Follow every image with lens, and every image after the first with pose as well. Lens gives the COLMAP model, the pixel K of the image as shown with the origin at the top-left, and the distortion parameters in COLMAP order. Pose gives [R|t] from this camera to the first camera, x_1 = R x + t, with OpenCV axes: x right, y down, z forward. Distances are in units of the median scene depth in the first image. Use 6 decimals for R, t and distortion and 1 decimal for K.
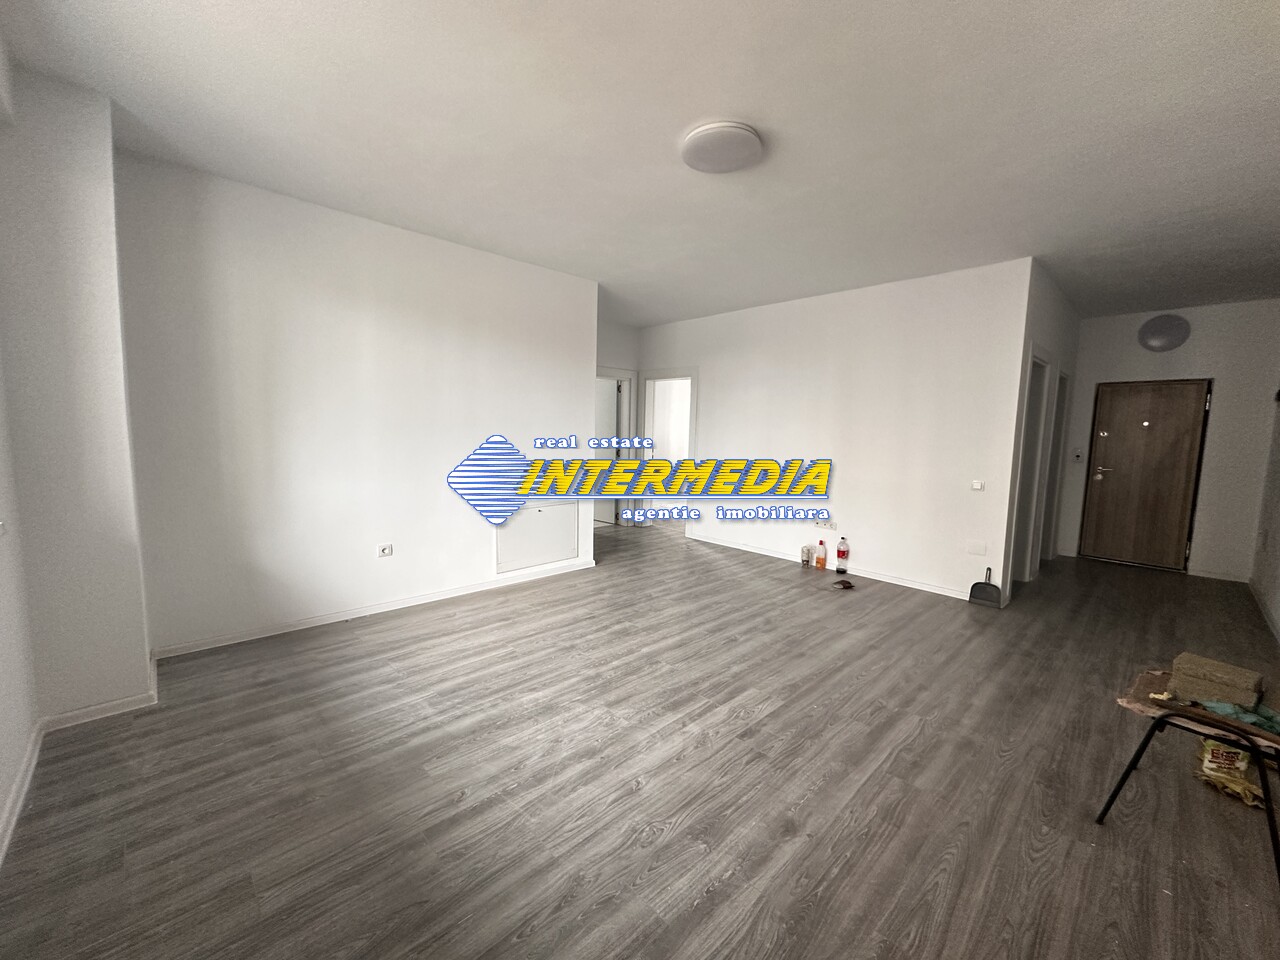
lens RADIAL K [[514.7, 0, 640.0], [0, 514.7, 480.0], [0, 0, 1]] dist [-0.000308, 0.000006]
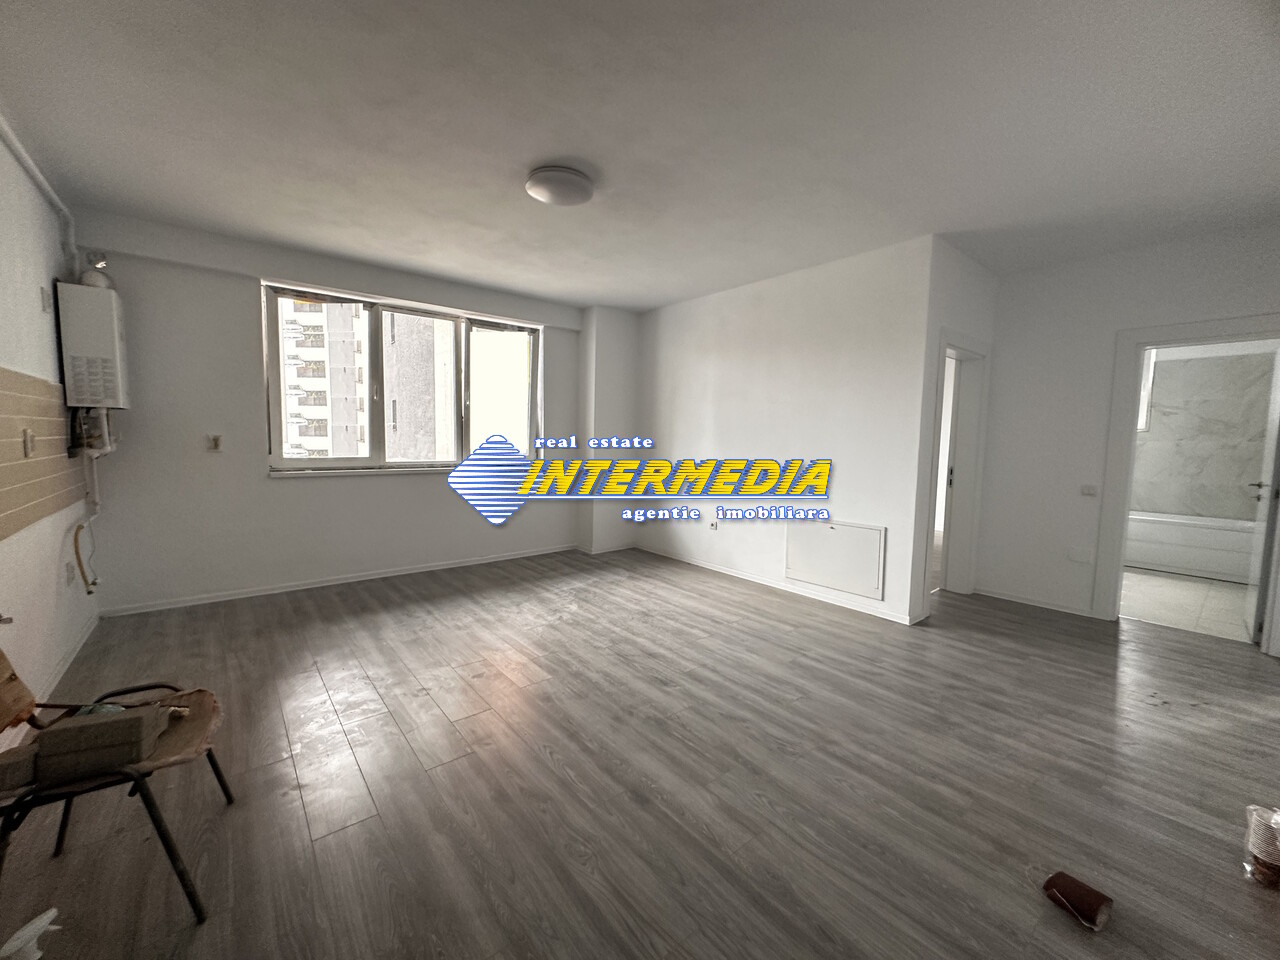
lens RADIAL K [[514.7, 0, 640.0], [0, 514.7, 480.0], [0, 0, 1]] dist [-0.000308, 0.000006]
pose [[-0.080254, 0.059822, -0.994978, 1.008426], [-0.118515, 0.990544, 0.069115, -0.063060], [0.989704, 0.123466, -0.072405, 1.007813]]
